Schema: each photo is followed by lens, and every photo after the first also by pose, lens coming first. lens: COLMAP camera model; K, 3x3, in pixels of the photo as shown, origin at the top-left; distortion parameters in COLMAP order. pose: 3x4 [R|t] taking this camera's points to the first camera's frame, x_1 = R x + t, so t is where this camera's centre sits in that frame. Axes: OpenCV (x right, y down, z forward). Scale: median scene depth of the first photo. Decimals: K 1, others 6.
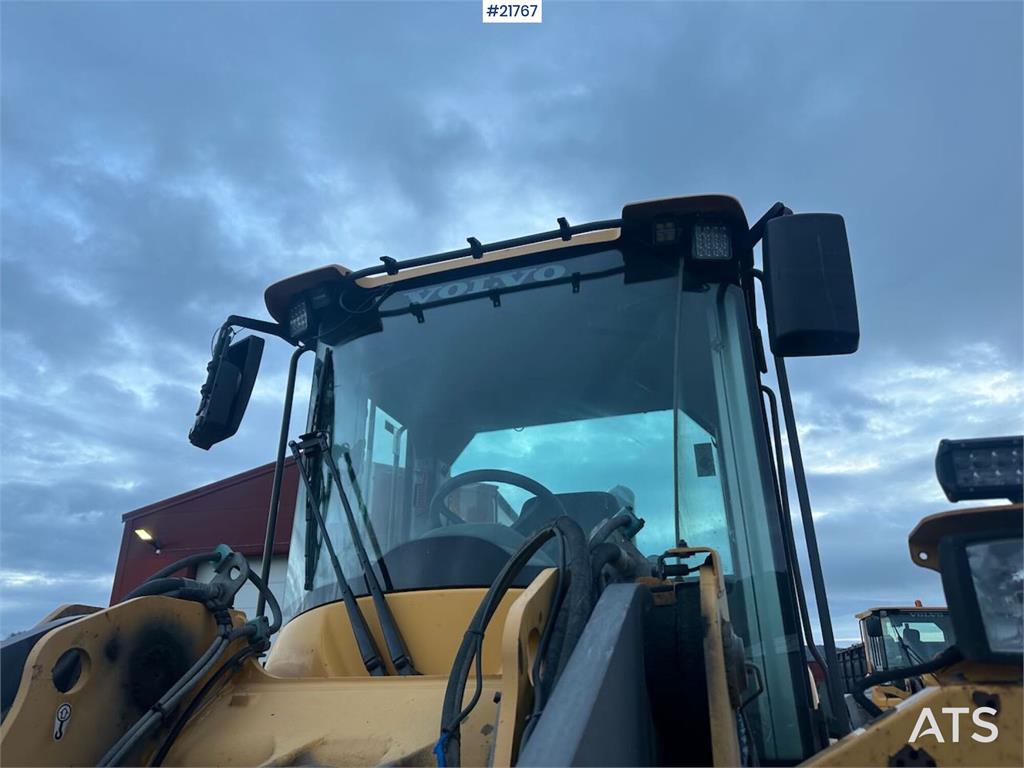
lens RADIAL K [[720.9, 0, 507.4], [0, 720.9, 379.4], [0, 0, 1]] dist [0.090325, -0.107776]
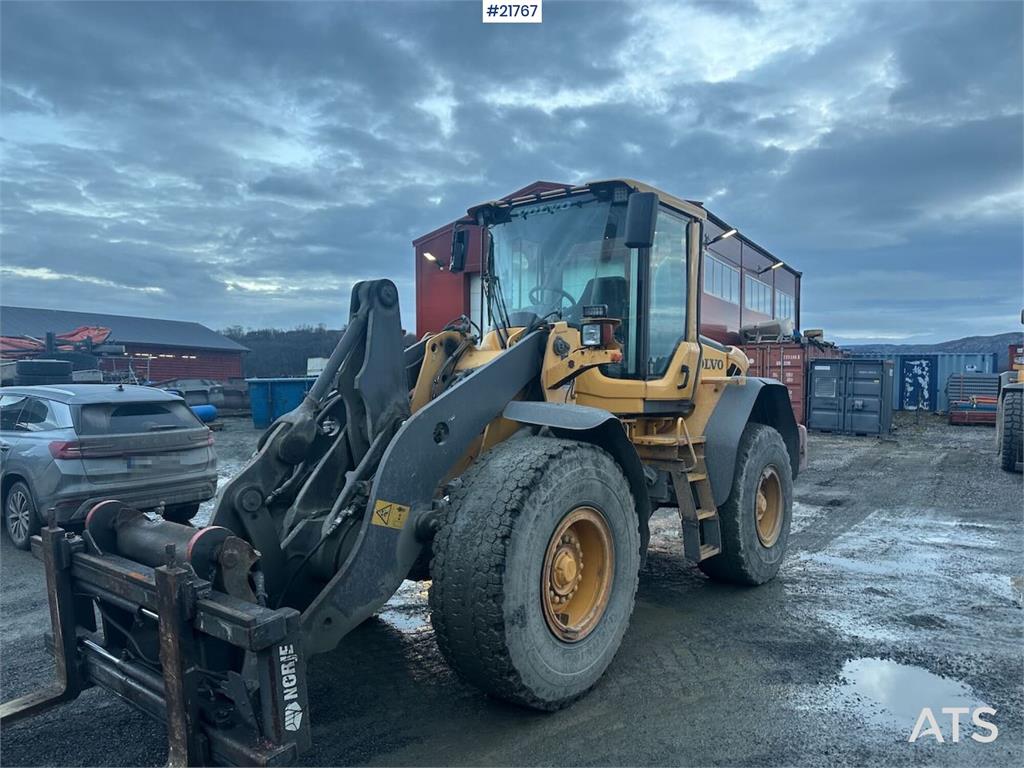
lens RADIAL K [[720.9, 0, 507.4], [0, 720.9, 379.4], [0, 0, 1]] dist [0.090325, -0.107776]
pose [[0.940375, 0.010112, -0.339990, 0.960012], [0.126786, 0.917103, 0.377952, -0.746795], [0.315628, -0.398523, 0.861138, -1.969065]]
